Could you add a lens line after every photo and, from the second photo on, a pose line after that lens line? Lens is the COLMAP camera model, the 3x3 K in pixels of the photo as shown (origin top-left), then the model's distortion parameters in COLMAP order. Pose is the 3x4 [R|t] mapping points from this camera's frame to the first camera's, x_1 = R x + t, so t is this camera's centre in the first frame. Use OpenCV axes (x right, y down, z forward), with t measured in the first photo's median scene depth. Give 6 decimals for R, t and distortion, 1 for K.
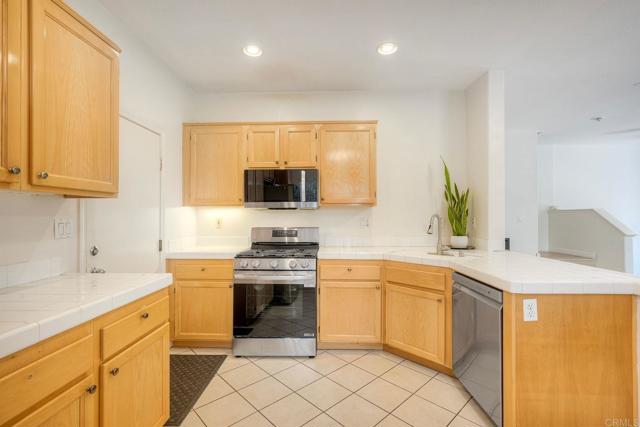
lens RADIAL K [[288.0, 0, 320.0], [0, 288.0, 213.5], [0, 0, 1]] dist [-0.002314, 0.000191]
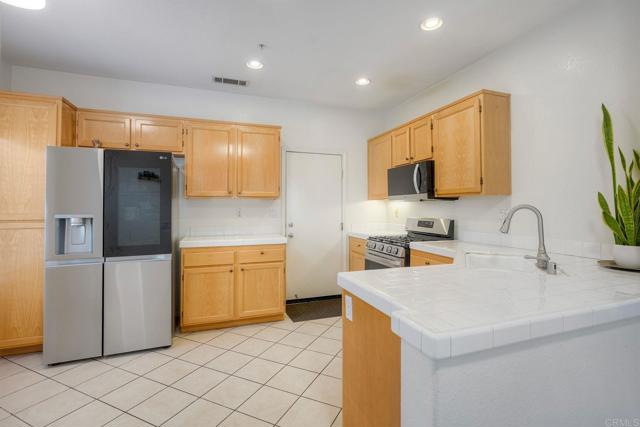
lens RADIAL K [[302.5, 0, 327.7], [0, 302.5, 196.7], [0, 0, 1]] dist [-0.000328, 0.000208]
pose [[0.376389, -0.029458, -0.925993, 0.915828], [0.009131, 0.999564, -0.028087, -0.002834], [0.926417, 0.002116, 0.376494, 0.313559]]
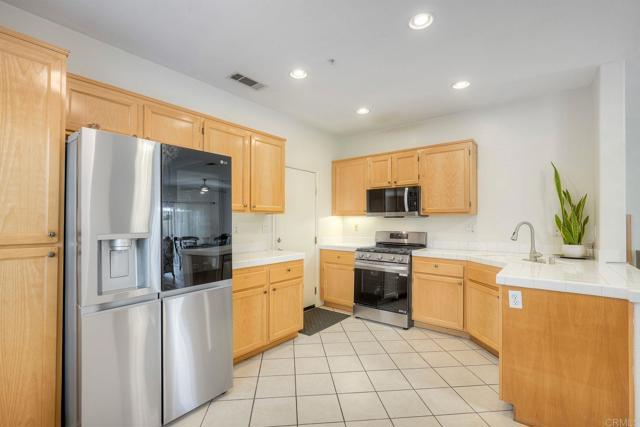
lens RADIAL K [[288.0, 0, 320.0], [0, 288.0, 213.5], [0, 0, 1]] dist [-0.002314, 0.000191]
pose [[0.798091, -0.012579, -0.602406, 0.451522], [0.002453, 0.999842, -0.017628, -0.011696], [0.602532, 0.012591, 0.797995, -0.294764]]
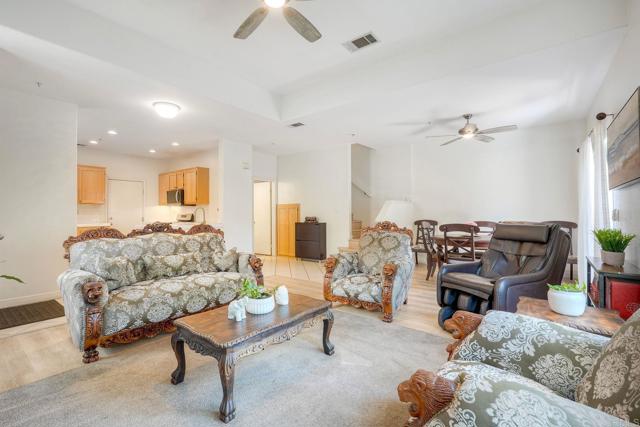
lens RADIAL K [[288.0, 0, 320.0], [0, 288.0, 213.5], [0, 0, 1]] dist [-0.002314, 0.000191]
pose [[0.803563, -0.004204, -0.595205, 2.659687], [0.003709, 0.999991, -0.002055, 0.066893], [0.595209, -0.000556, 0.803571, -0.295630]]
